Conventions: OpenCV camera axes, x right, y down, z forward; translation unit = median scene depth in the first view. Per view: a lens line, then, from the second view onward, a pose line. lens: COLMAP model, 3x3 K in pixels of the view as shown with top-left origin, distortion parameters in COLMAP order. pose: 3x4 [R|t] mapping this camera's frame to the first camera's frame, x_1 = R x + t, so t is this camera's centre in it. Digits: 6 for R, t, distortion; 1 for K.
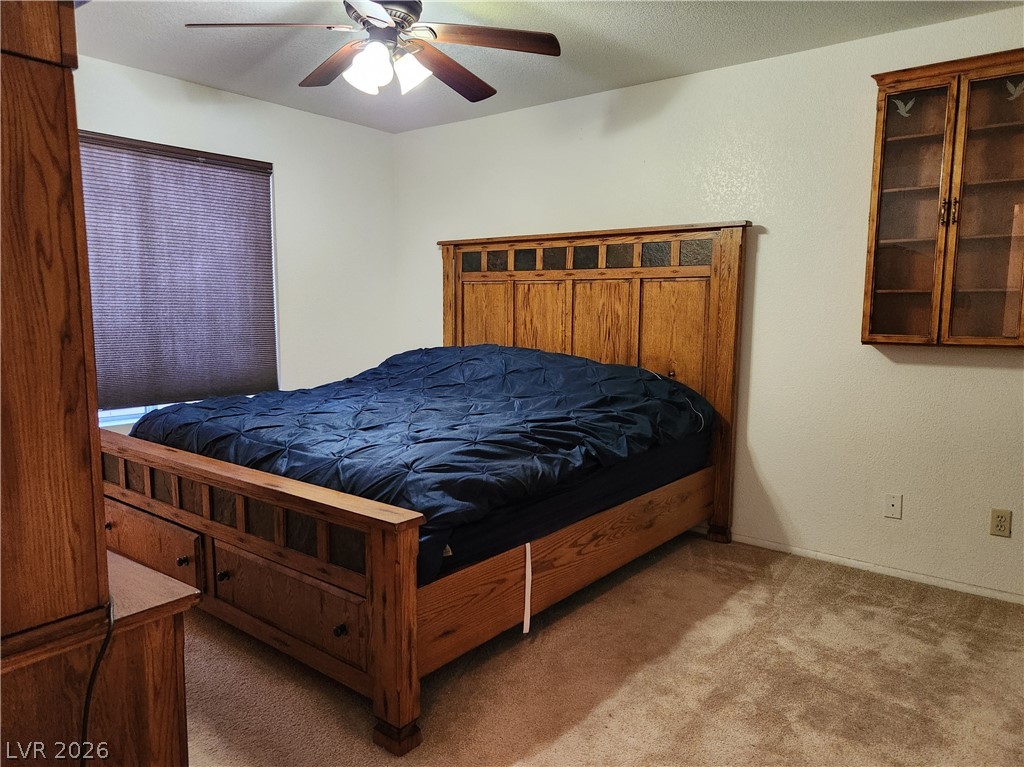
lens RADIAL K [[689.7, 0, 514.6], [0, 689.7, 394.1], [0, 0, 1]] dist [0.004393, -0.005280]
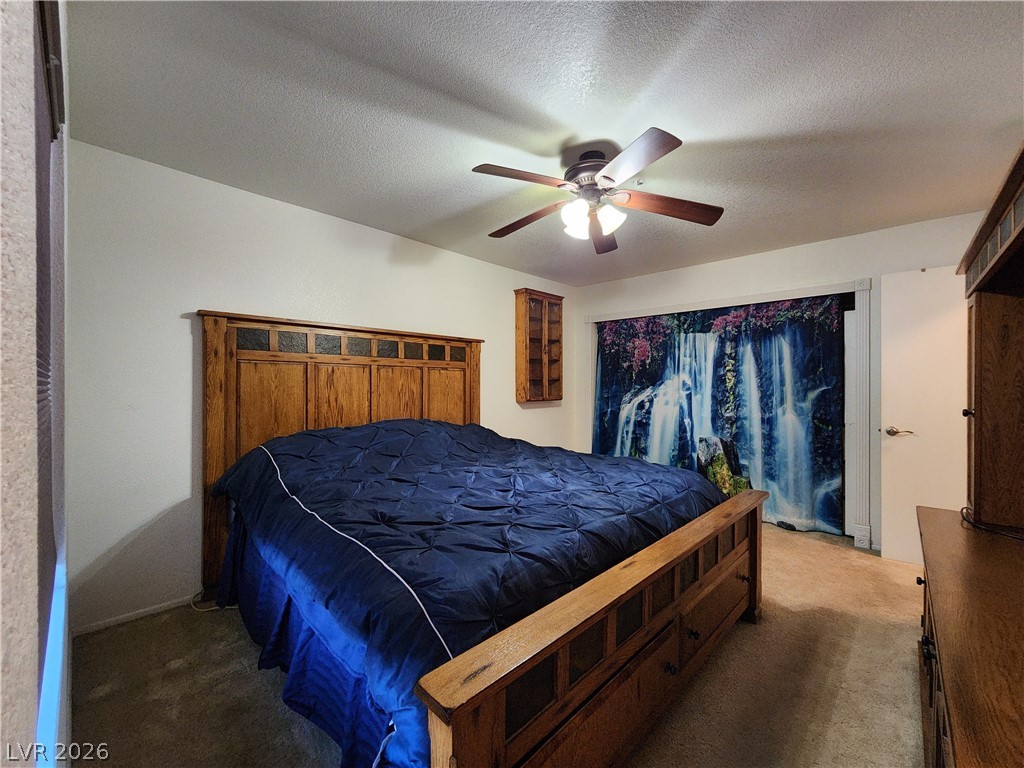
lens RADIAL K [[416.2, 0, 513.8], [0, 416.2, 379.9], [0, 0, 1]] dist [-0.002651, -0.000377]
pose [[0.106076, -0.004227, 0.994349, -0.683108], [0.115053, 0.993327, -0.008051, -0.108658], [-0.987680, 0.115257, 0.105854, 0.704329]]
